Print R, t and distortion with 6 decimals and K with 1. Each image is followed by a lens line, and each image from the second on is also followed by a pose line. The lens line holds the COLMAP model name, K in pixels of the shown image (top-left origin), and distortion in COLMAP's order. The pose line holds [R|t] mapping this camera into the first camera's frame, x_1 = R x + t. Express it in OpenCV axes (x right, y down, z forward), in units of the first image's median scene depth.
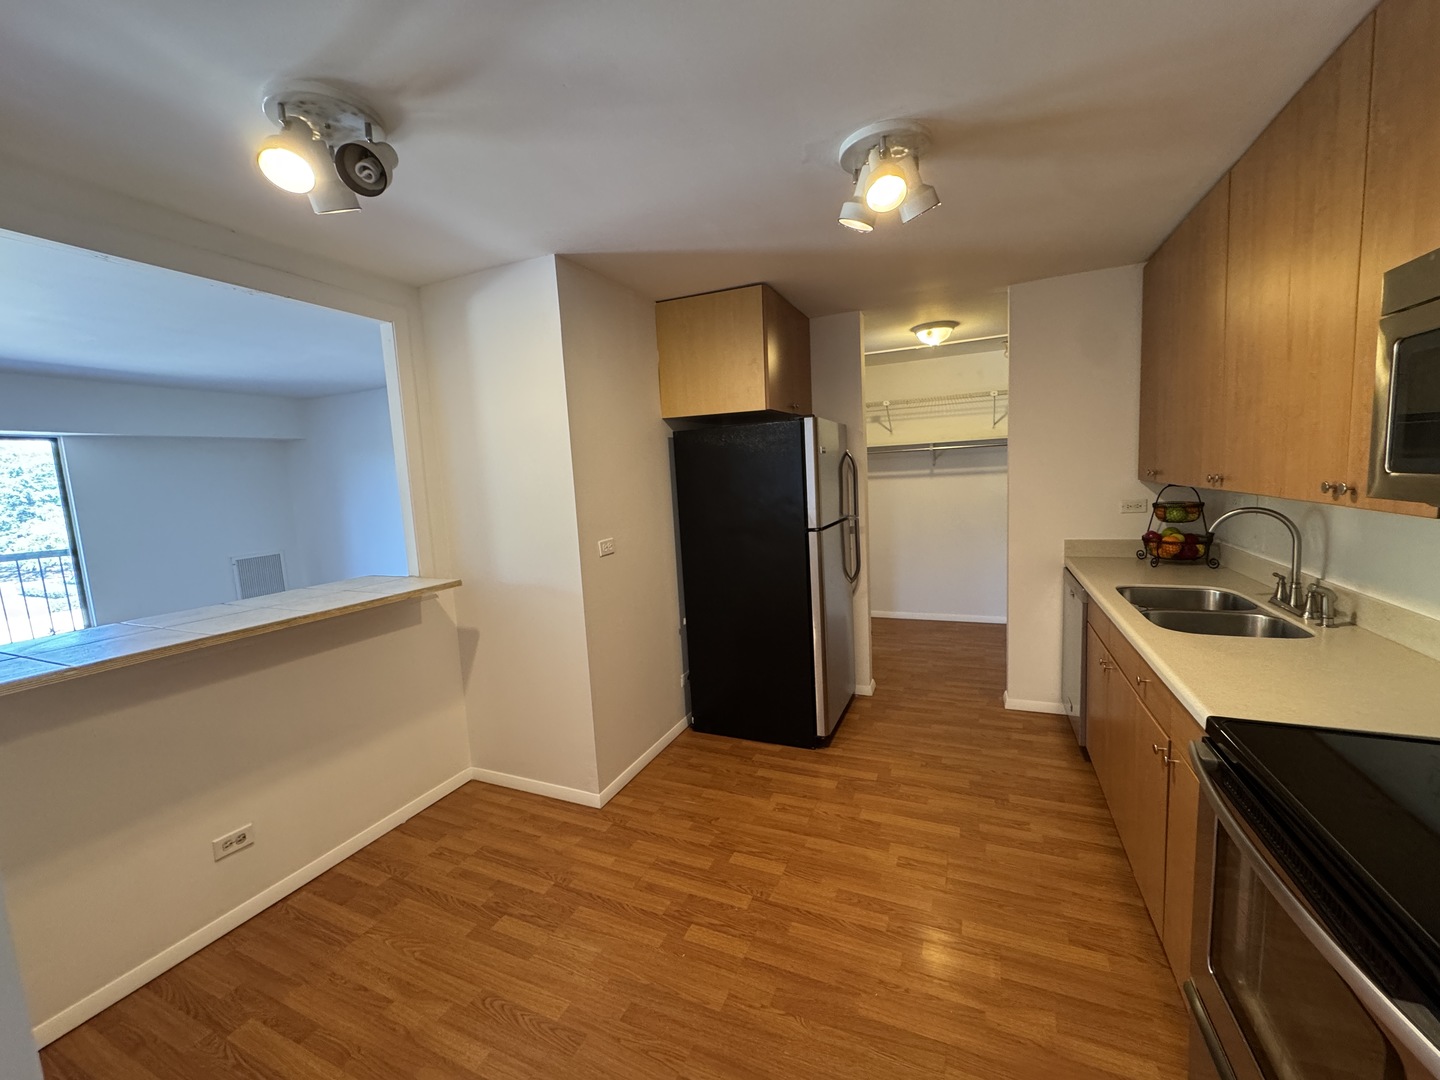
lens RADIAL K [[575.0, 0, 722.8], [0, 575.0, 536.1], [0, 0, 1]] dist [0.001387, 0.000107]
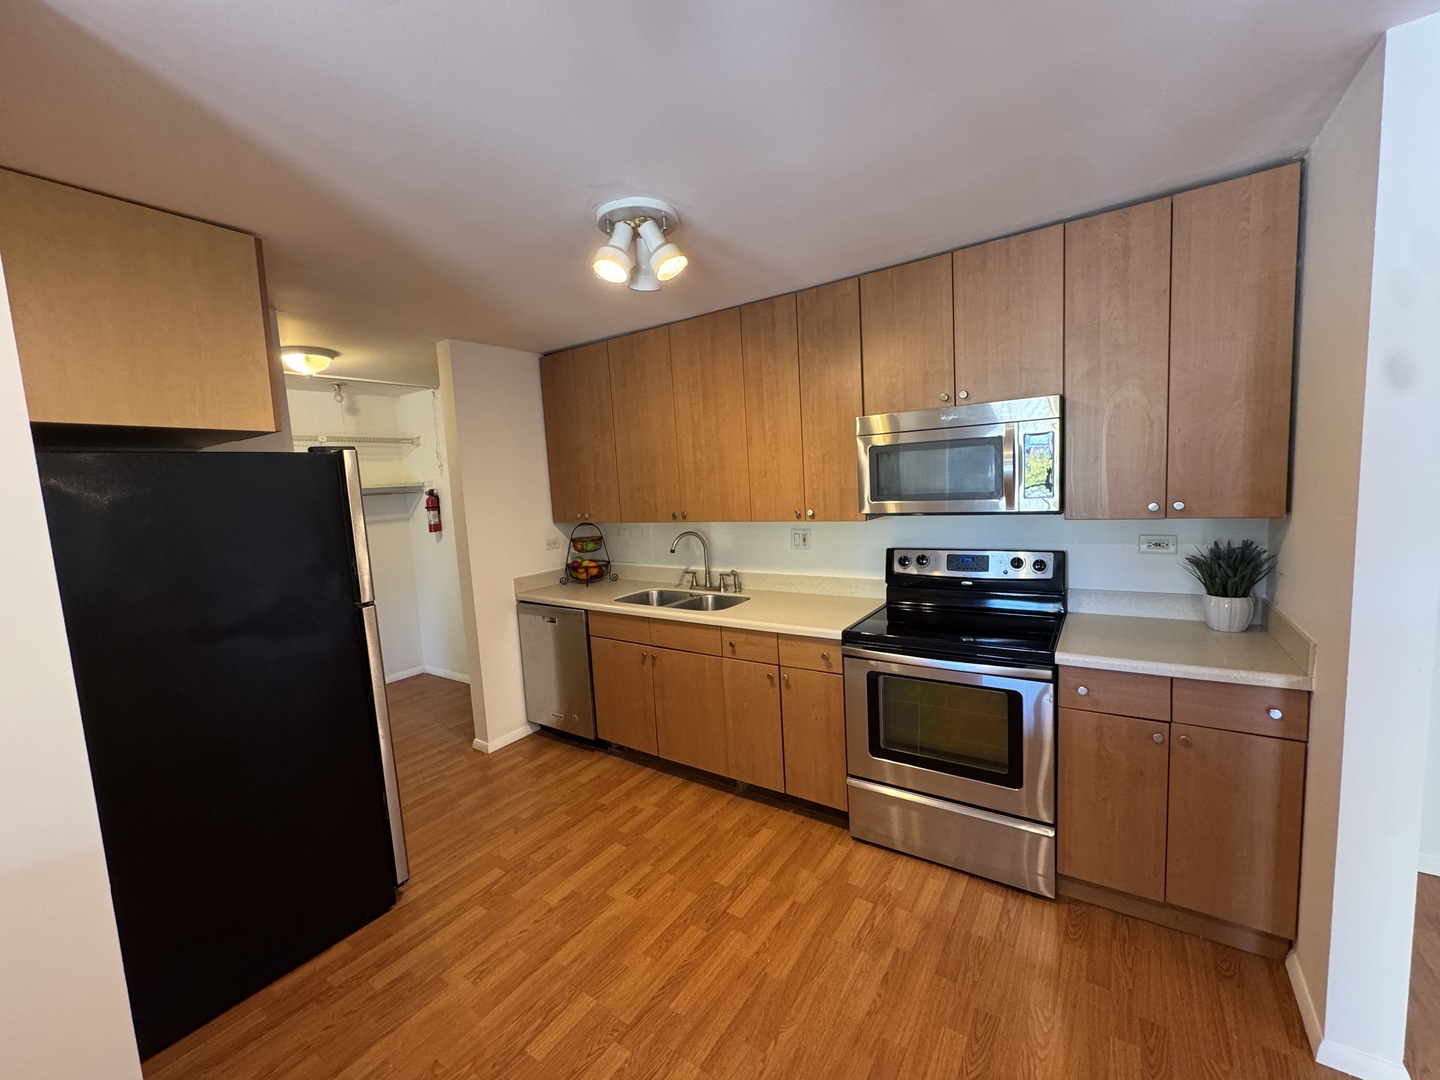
lens RADIAL K [[575.0, 0, 718.7], [0, 575.0, 542.3], [0, 0, 1]] dist [0.001387, 0.000107]
pose [[0.193908, -0.063863, 0.978939, -0.582046], [0.151301, 0.987886, 0.034477, -0.057614], [-0.969282, 0.141429, 0.201222, 0.530329]]
